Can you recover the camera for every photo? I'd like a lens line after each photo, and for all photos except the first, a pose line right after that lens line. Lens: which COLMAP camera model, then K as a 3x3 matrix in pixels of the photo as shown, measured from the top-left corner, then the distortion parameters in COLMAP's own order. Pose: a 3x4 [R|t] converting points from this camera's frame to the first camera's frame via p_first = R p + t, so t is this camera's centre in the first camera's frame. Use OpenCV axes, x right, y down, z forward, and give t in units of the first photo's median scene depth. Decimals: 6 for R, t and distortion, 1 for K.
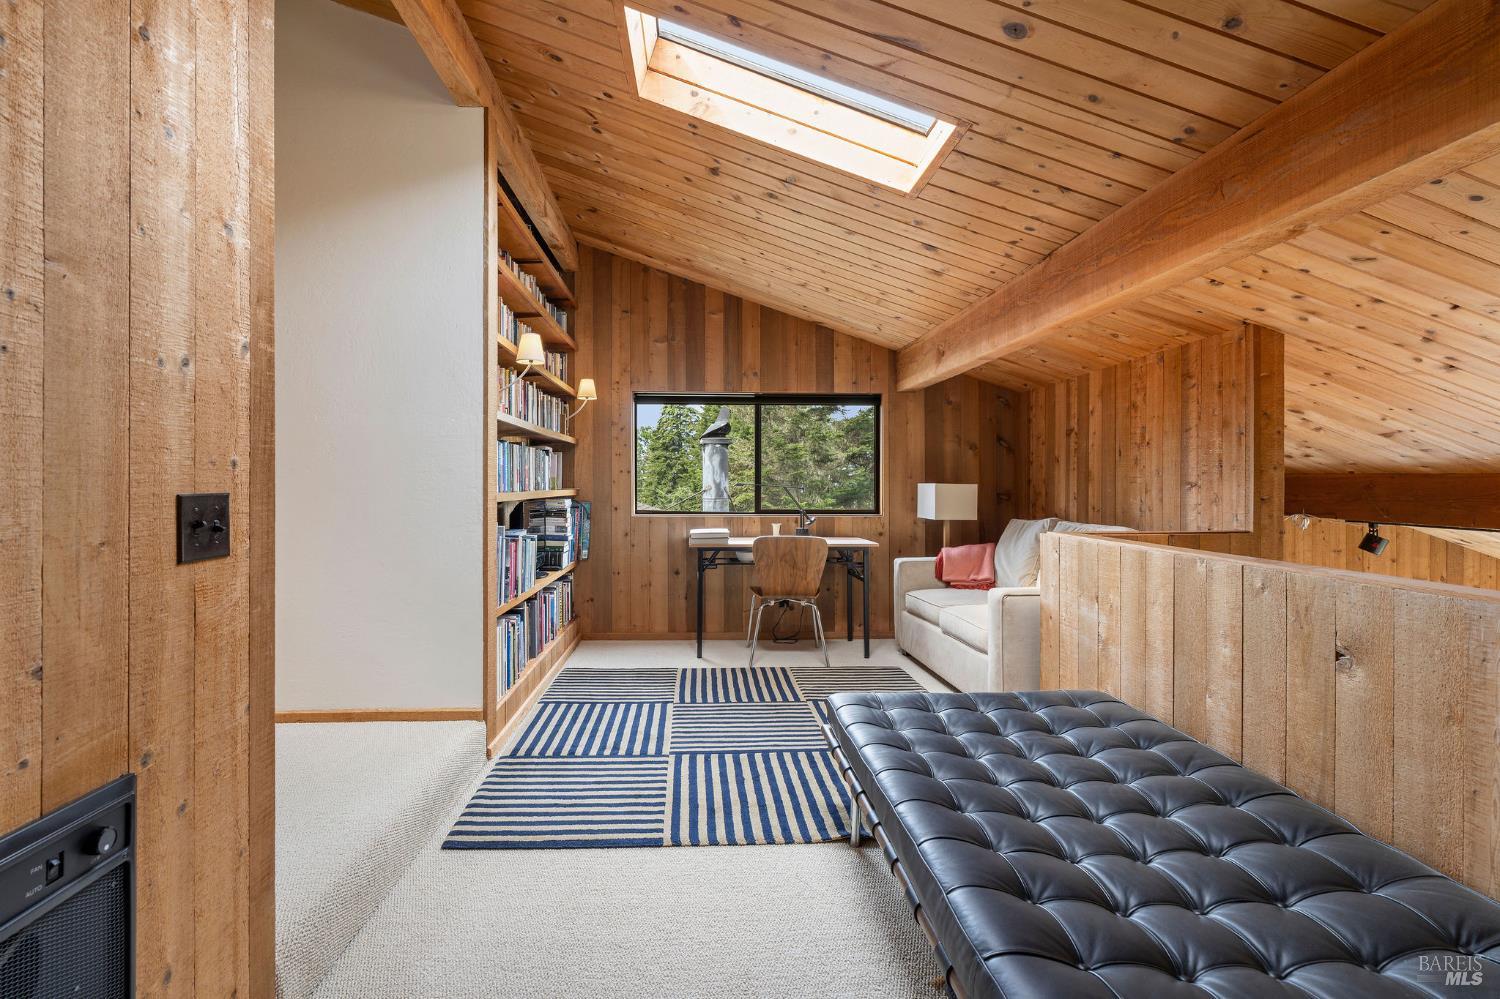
lens RADIAL K [[667.6, 0, 749.7], [0, 667.6, 487.2], [0, 0, 1]] dist [-0.002446, 0.001137]
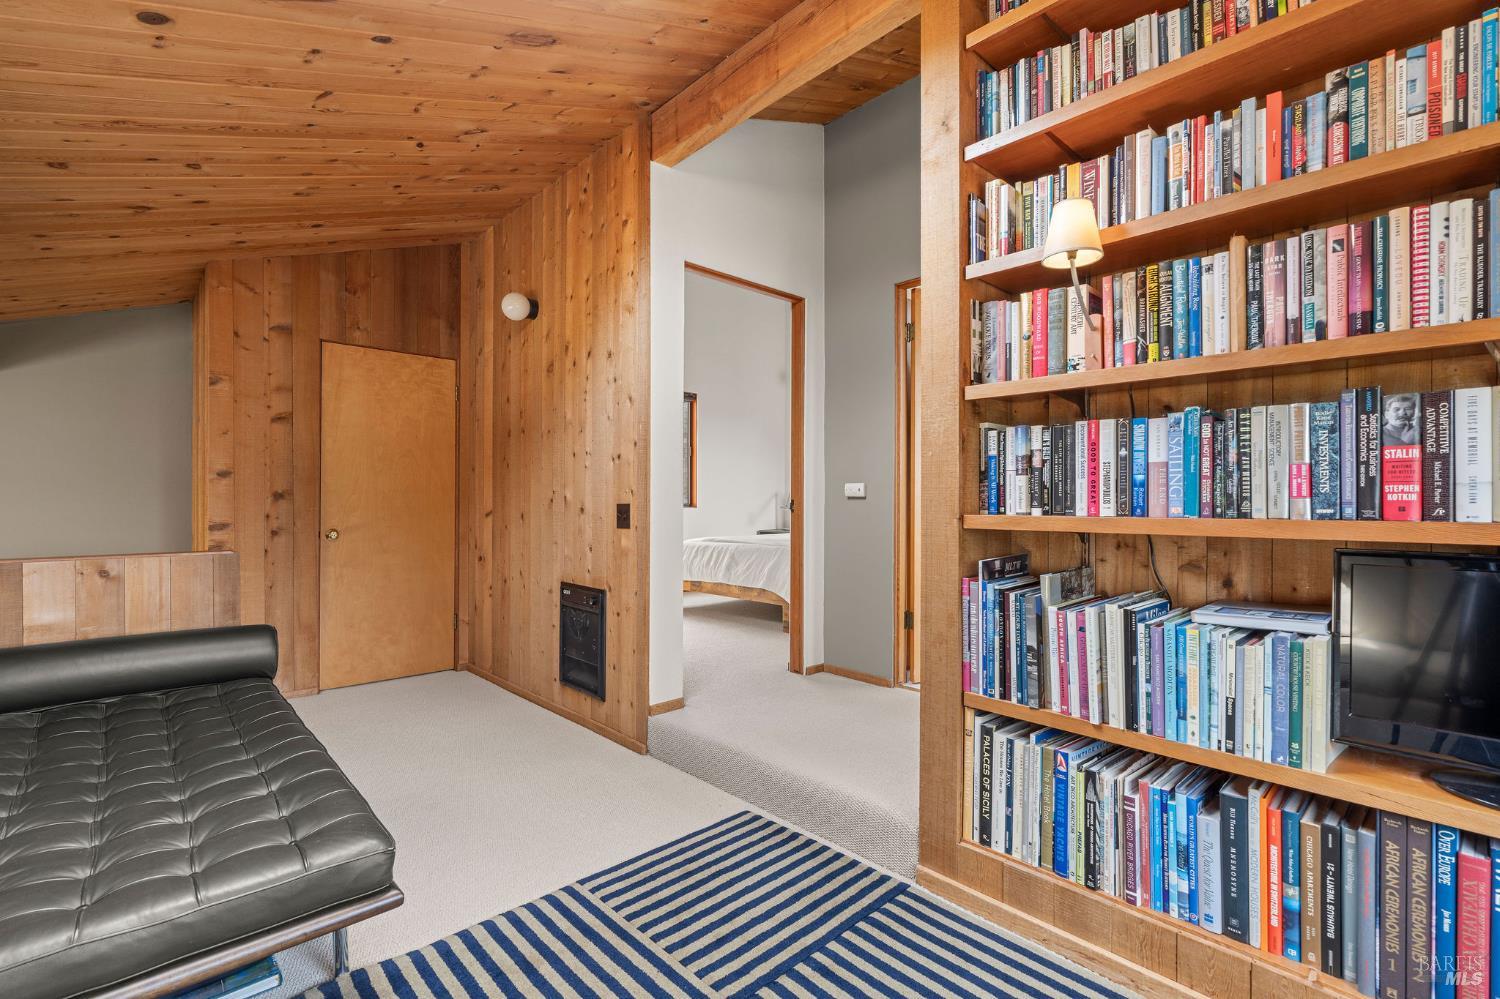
lens RADIAL K [[680.7, 0, 747.6], [0, 680.7, 480.1], [0, 0, 1]] dist [-0.003463, 0.001235]
pose [[-0.766179, -0.023308, -0.642204, 0.251642], [-0.009754, 0.999649, -0.024645, -0.011962], [0.642553, -0.012619, -0.766138, 1.523464]]
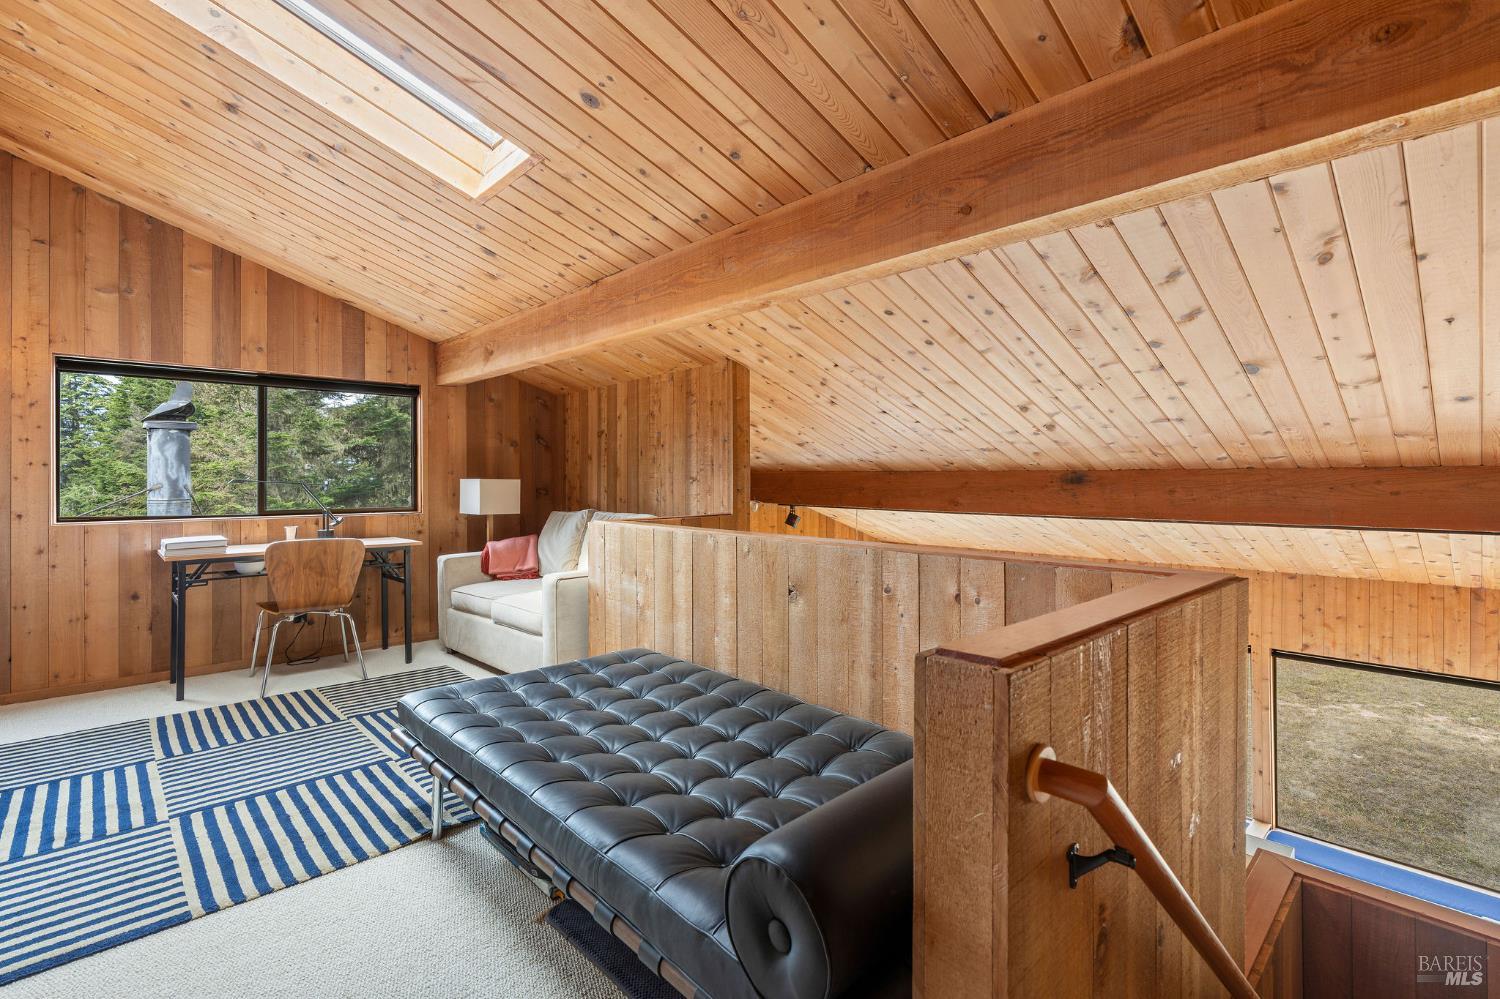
lens RADIAL K [[680.7, 0, 747.6], [0, 680.7, 480.1], [0, 0, 1]] dist [-0.003463, 0.001235]
pose [[0.761274, -0.004884, 0.648412, -0.121888], [0.007265, 0.999973, -0.000997, 0.000268], [-0.648389, 0.005470, 0.761289, -0.072927]]
